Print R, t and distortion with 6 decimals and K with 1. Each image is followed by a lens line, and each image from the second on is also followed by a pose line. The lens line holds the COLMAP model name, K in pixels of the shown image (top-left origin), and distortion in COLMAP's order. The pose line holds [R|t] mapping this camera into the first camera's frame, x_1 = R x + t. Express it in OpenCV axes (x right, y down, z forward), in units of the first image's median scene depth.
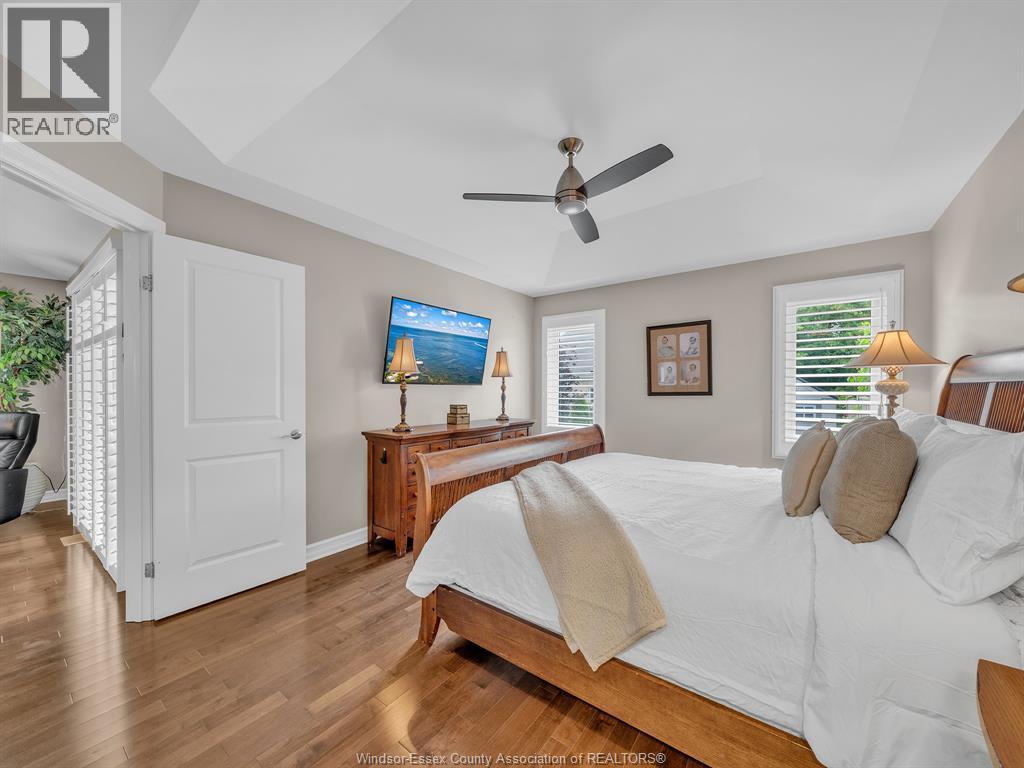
lens RADIAL K [[391.6, 0, 510.3], [0, 391.6, 384.8], [0, 0, 1]] dist [0.001665, 0.000052]
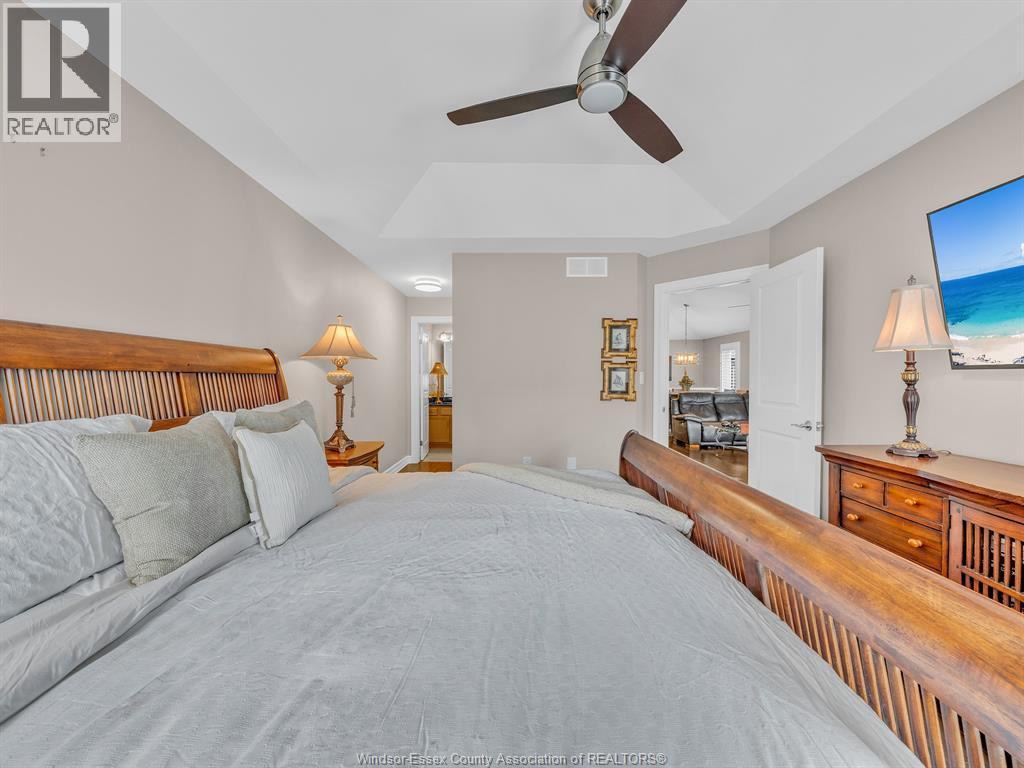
lens RADIAL K [[395.8, 0, 510.2], [0, 395.8, 378.1], [0, 0, 1]] dist [-0.000112, -0.000024]
pose [[-0.806807, 0.000066, -0.590815, 0.454928], [0.002066, 0.999994, -0.002709, 0.006060], [0.590812, -0.003406, -0.806802, 0.972050]]
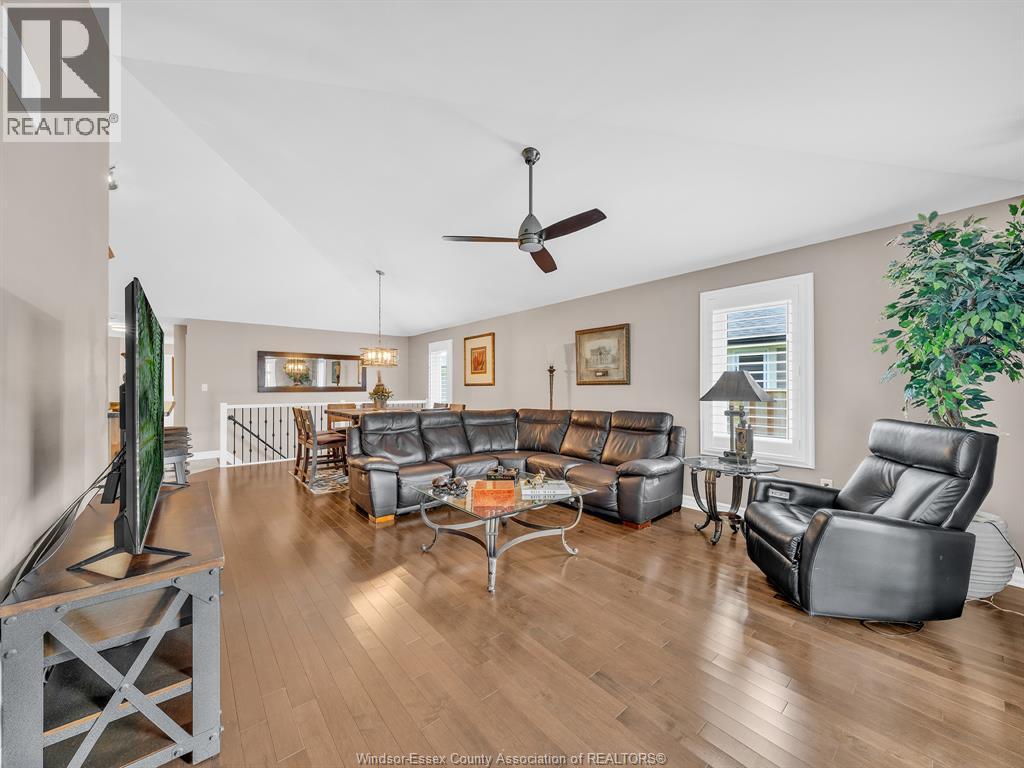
lens RADIAL K [[383.4, 0, 511.5], [0, 383.4, 388.7], [0, 0, 1]] dist [0.001744, 0.000155]
pose [[-0.230299, 0.002688, -0.973116, -0.541233], [0.004517, 0.999988, 0.001693, 0.007534], [0.973109, -0.004005, -0.230309, 0.478976]]
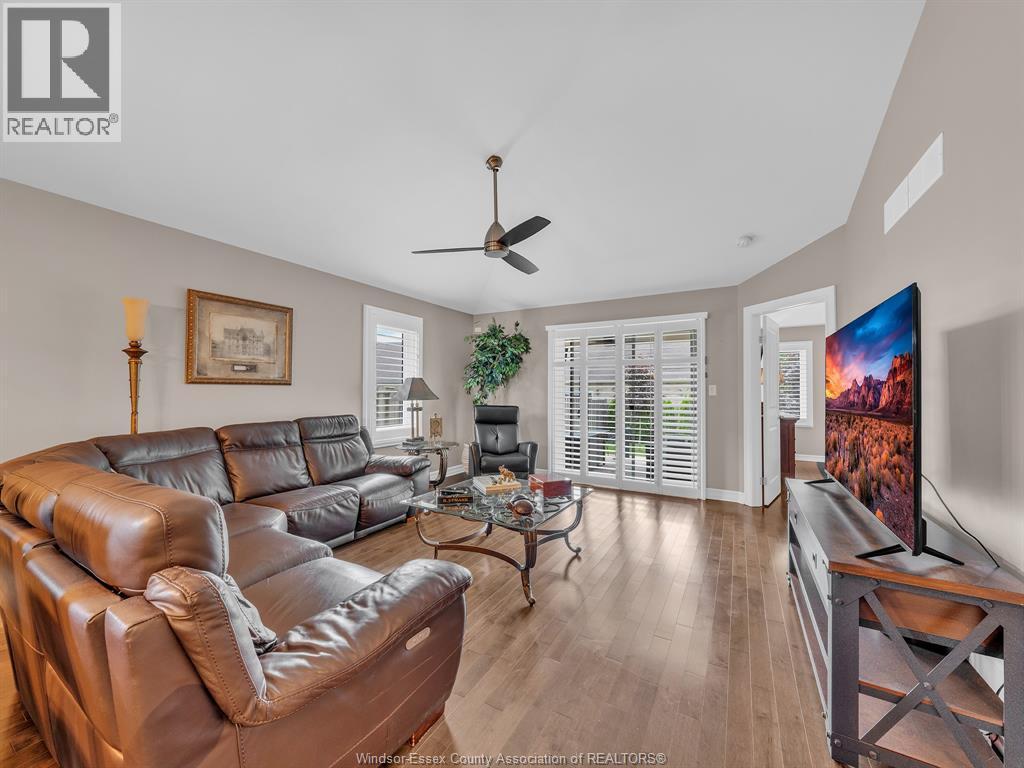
lens RADIAL K [[389.3, 0, 512.0], [0, 389.3, 384.0], [0, 0, 1]] dist [-0.000943, -0.000020]
pose [[0.994440, 0.006693, 0.105089, -1.352785], [-0.004950, 0.999846, -0.016837, 0.009004], [-0.105186, 0.016223, 0.994320, -0.466870]]
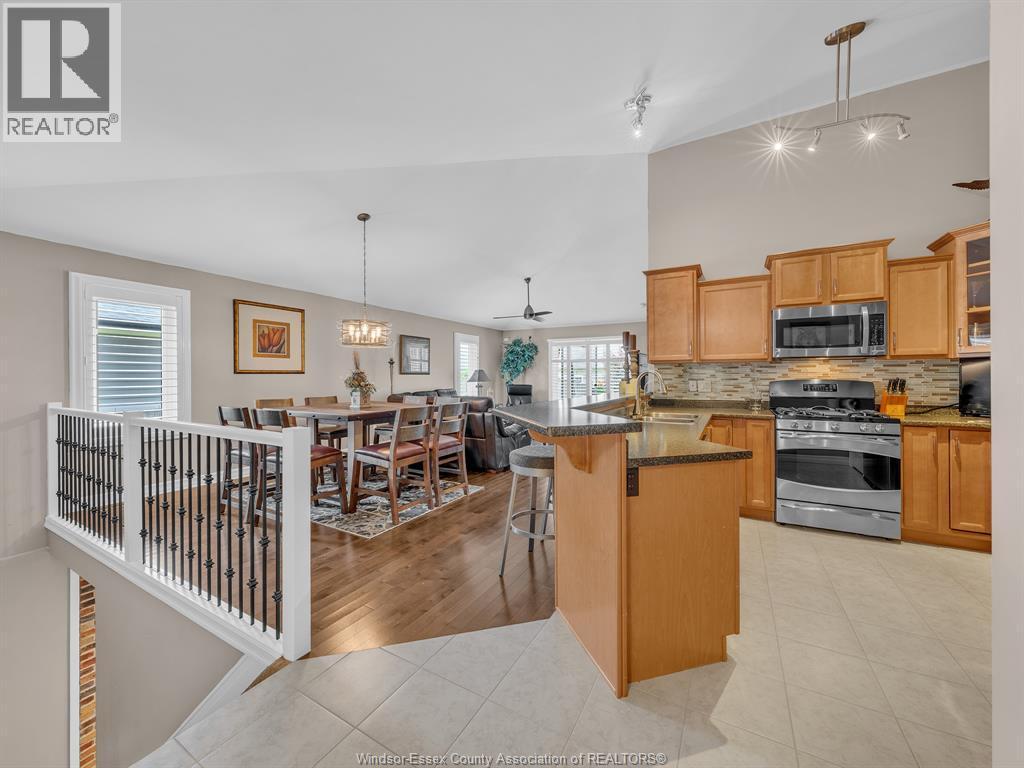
lens RADIAL K [[395.8, 0, 510.2], [0, 395.8, 378.1], [0, 0, 1]] dist [-0.000112, -0.000024]
pose [[0.992804, -0.002613, 0.119725, -1.627191], [0.001798, 0.999974, 0.006920, 0.002696], [-0.119740, -0.006655, 0.992783, -1.579370]]
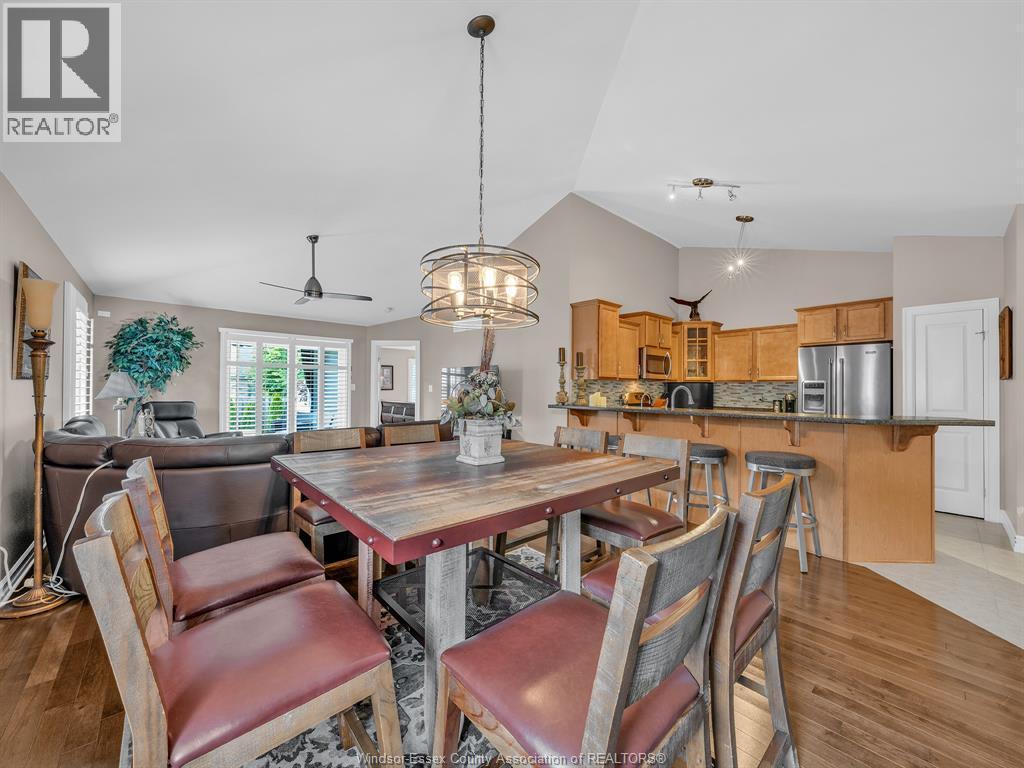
lens RADIAL K [[391.6, 0, 510.3], [0, 391.6, 384.8], [0, 0, 1]] dist [0.001665, 0.000052]
pose [[0.202819, 0.011280, 0.979151, -2.389608], [-0.011336, 0.999894, -0.009171, 0.003598], [-0.979151, -0.009239, 0.202925, -0.526945]]
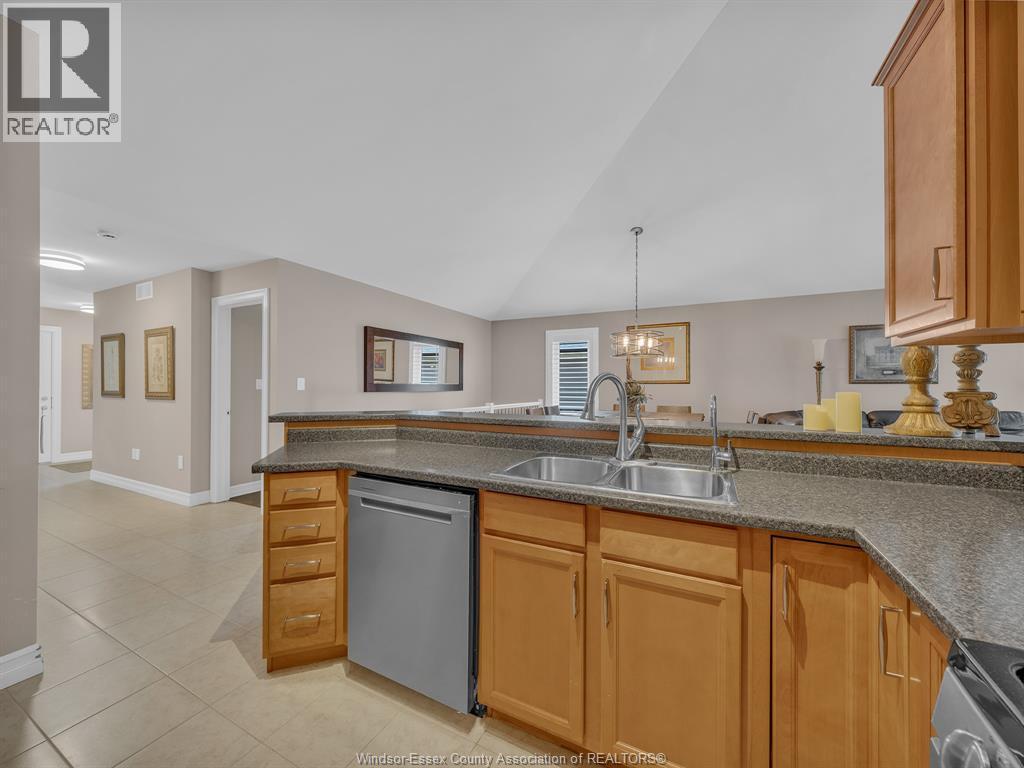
lens RADIAL K [[383.4, 0, 511.5], [0, 383.4, 388.7], [0, 0, 1]] dist [0.001744, 0.000155]
pose [[0.166928, 0.004556, -0.985959, -0.845713], [0.001340, 0.999987, 0.004848, 0.006685], [0.985968, -0.002131, 0.166920, -0.944397]]
